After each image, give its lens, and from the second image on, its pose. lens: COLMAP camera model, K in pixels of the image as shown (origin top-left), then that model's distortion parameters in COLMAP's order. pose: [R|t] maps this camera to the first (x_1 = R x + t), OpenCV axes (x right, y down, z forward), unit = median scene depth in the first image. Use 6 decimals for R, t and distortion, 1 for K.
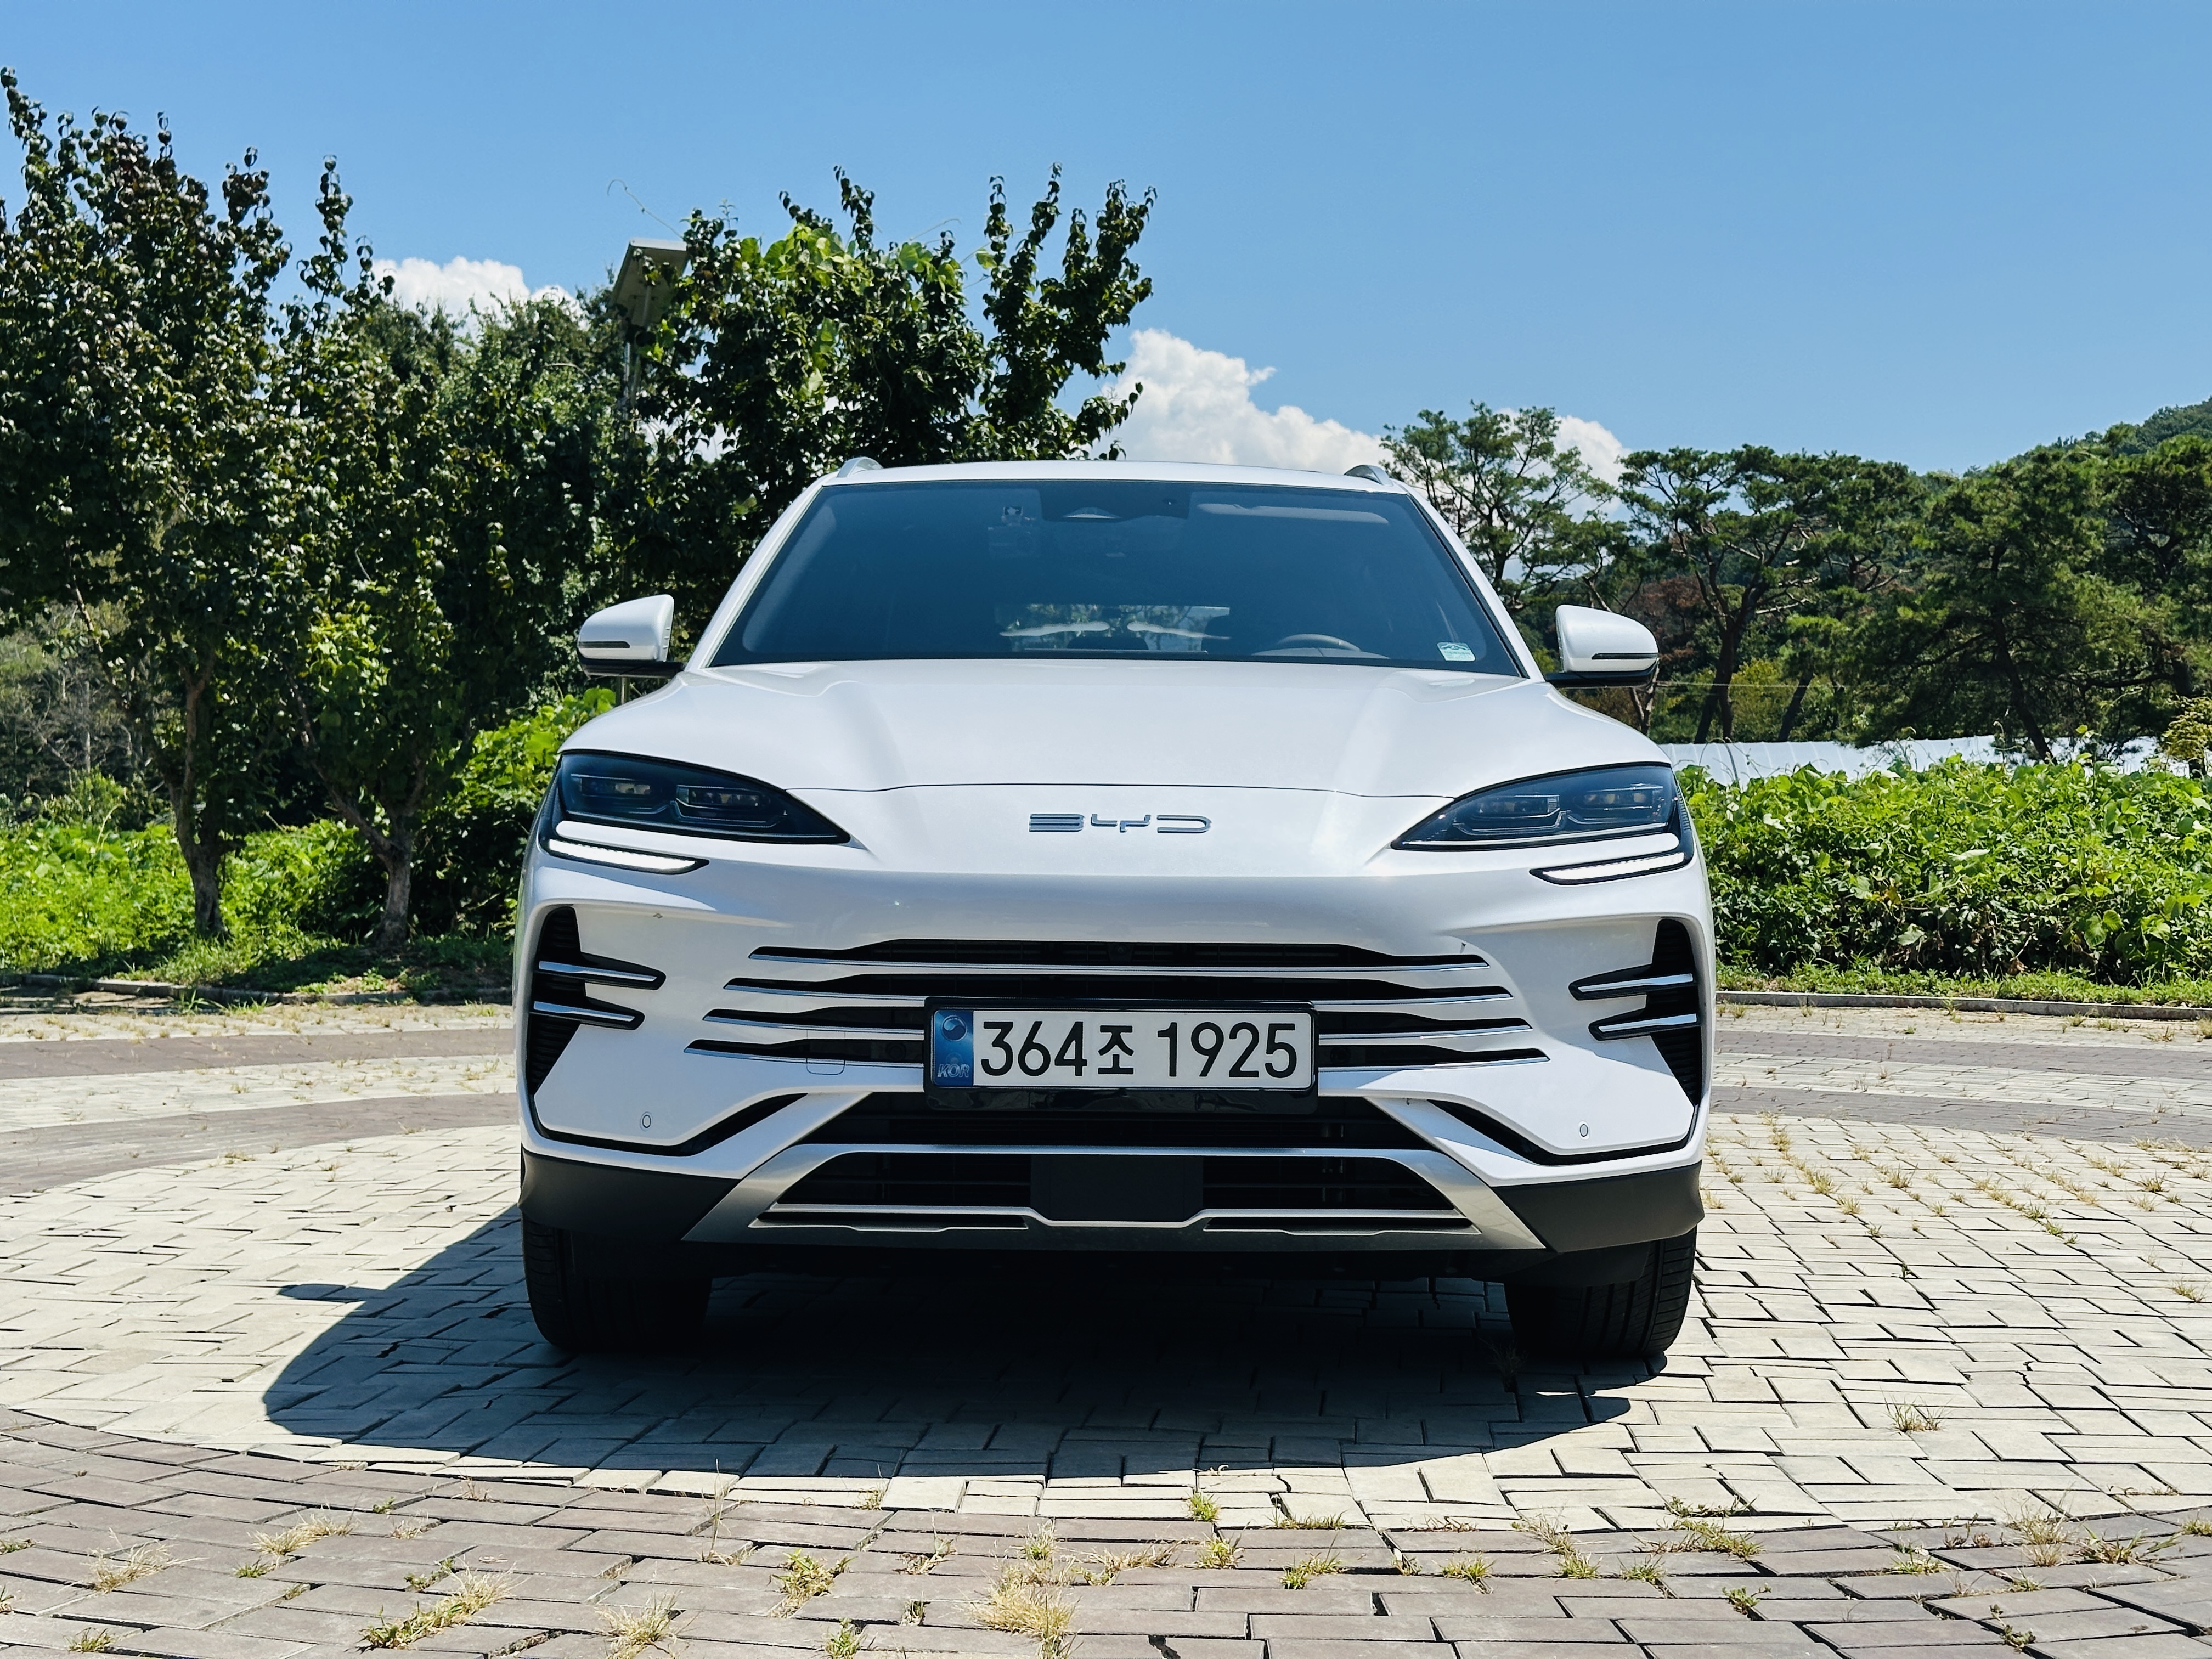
lens RADIAL K [[3103.9, 0, 1108.3], [0, 3103.9, 824.9], [0, 0, 1]] dist [0.171631, 0.000000]
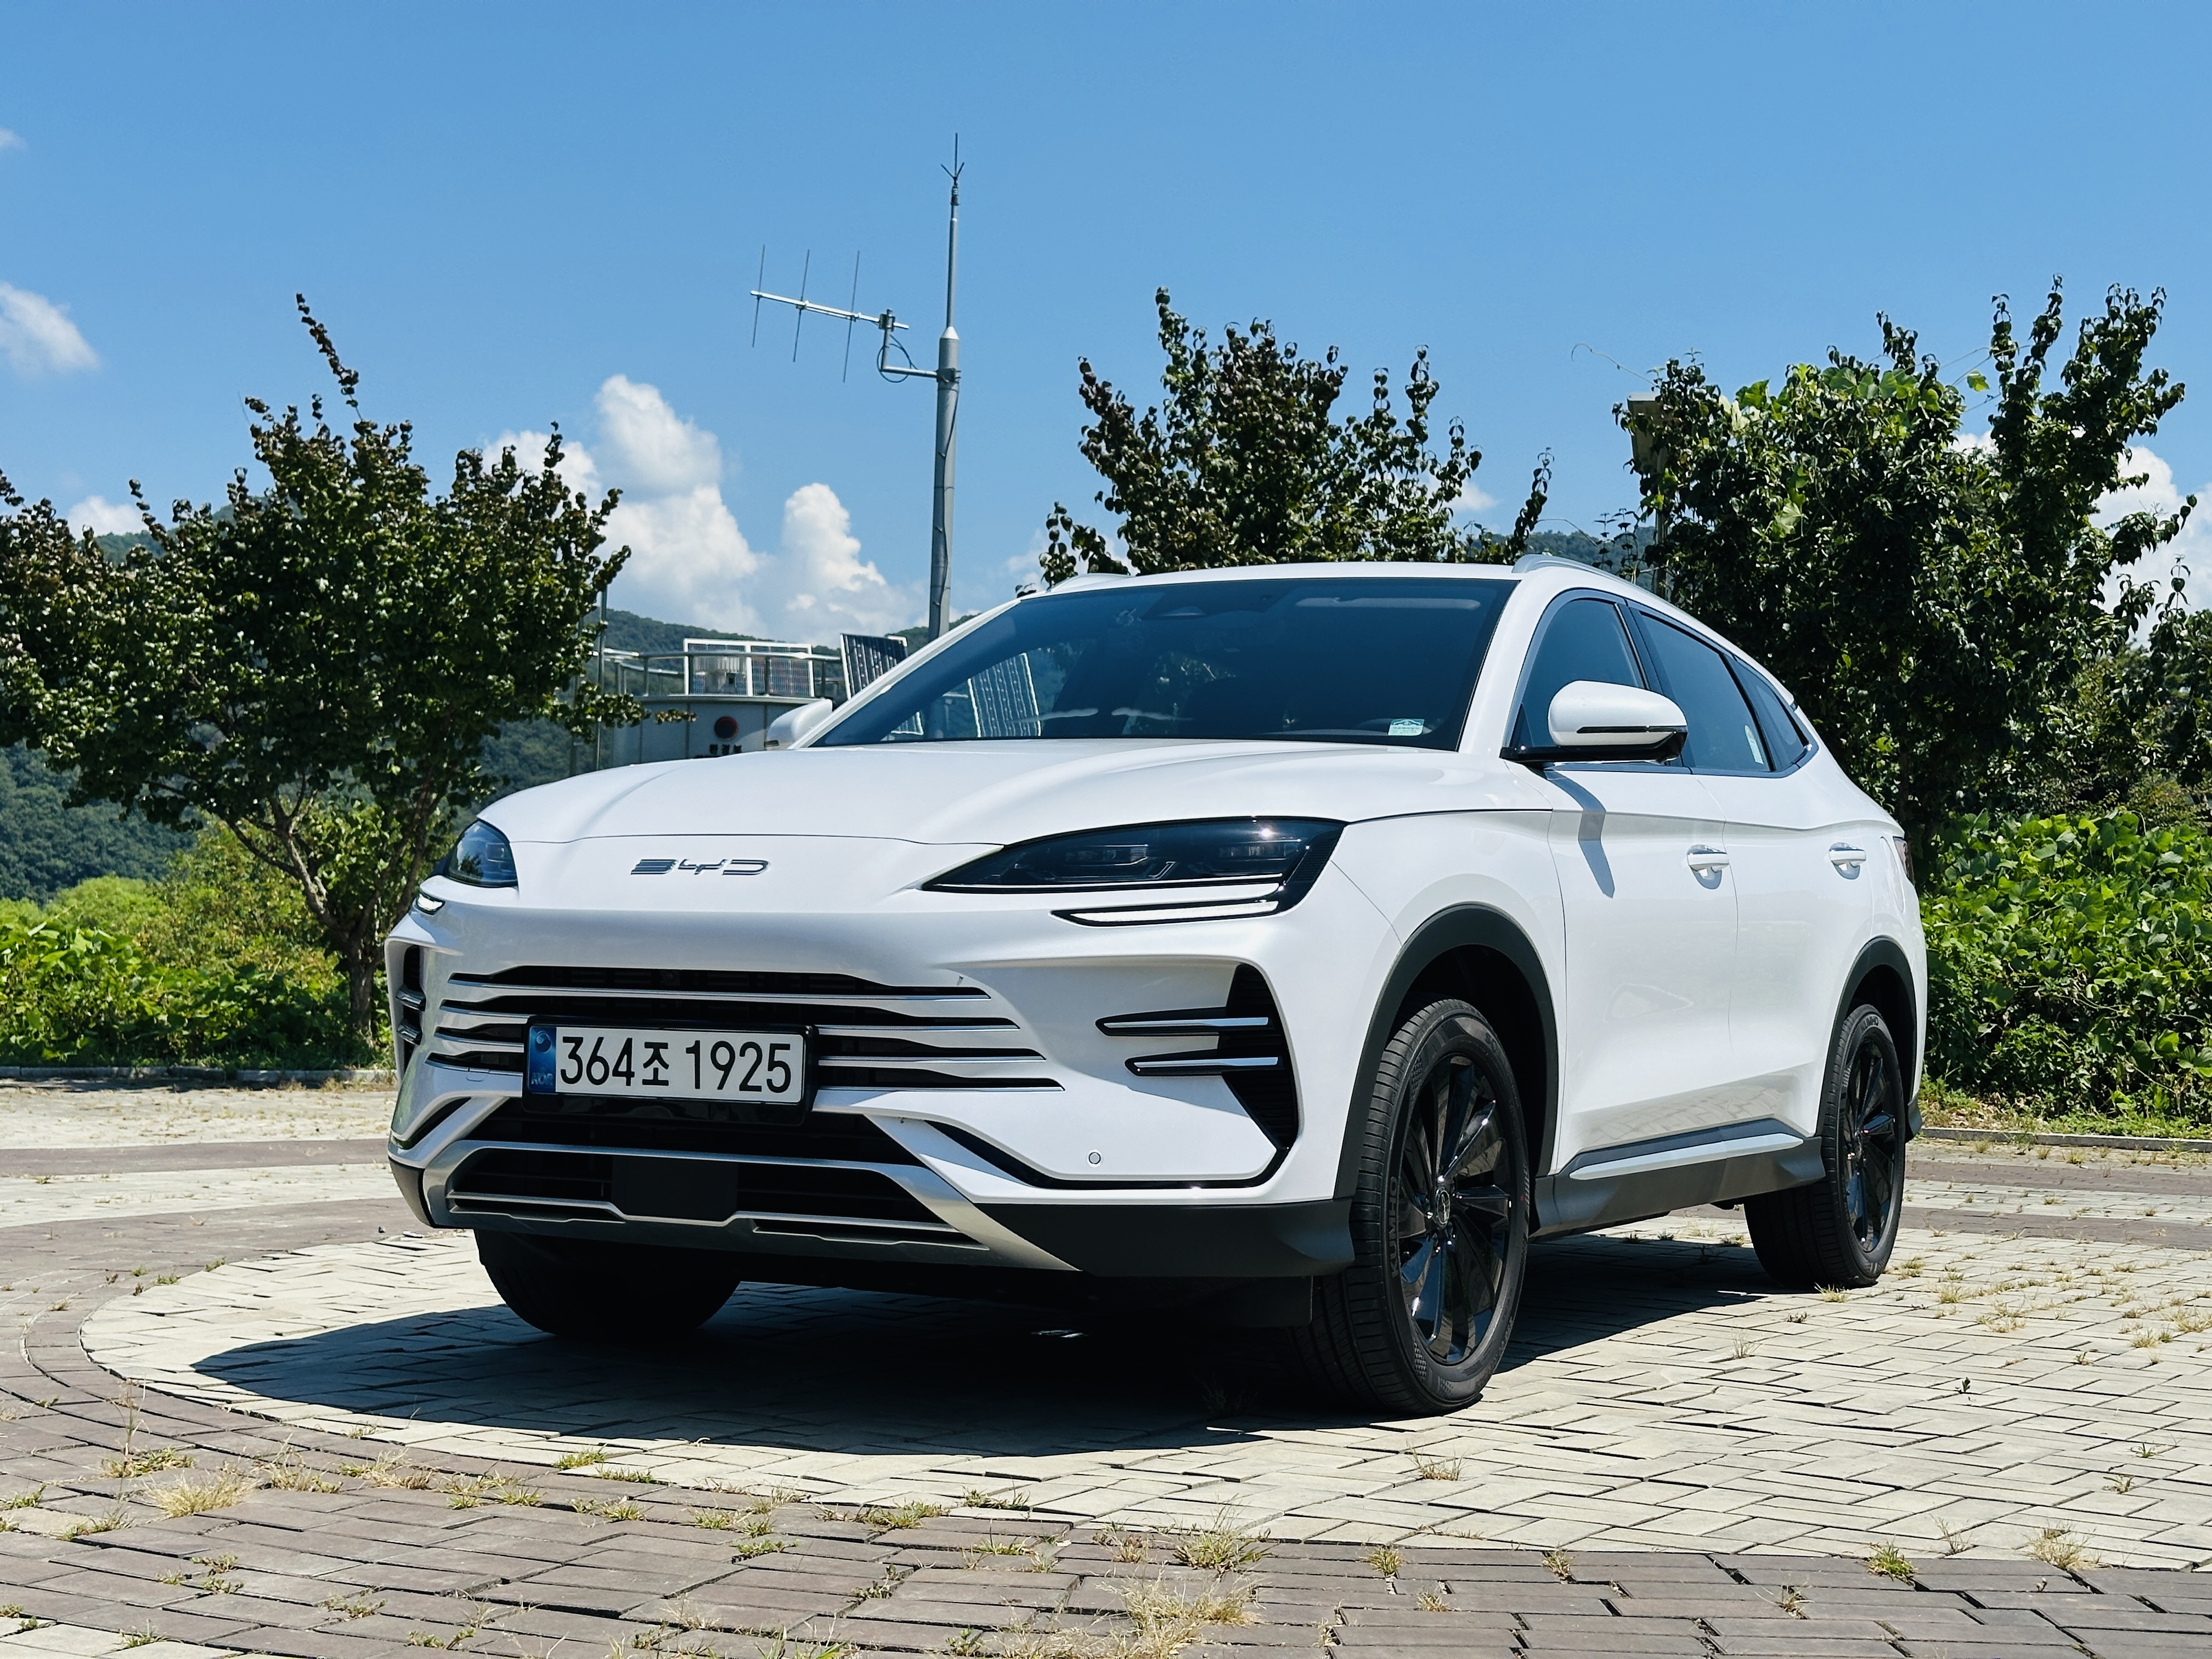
lens RADIAL K [[3103.9, 0, 1104.1], [0, 3103.9, 838.9], [0, 0, 1]] dist [0.171631, 0.000000]
pose [[0.874524, -0.009905, -0.484881, 0.683757], [-0.015655, 0.998694, -0.048636, 0.042431], [0.484729, 0.050124, 0.873227, 0.081946]]
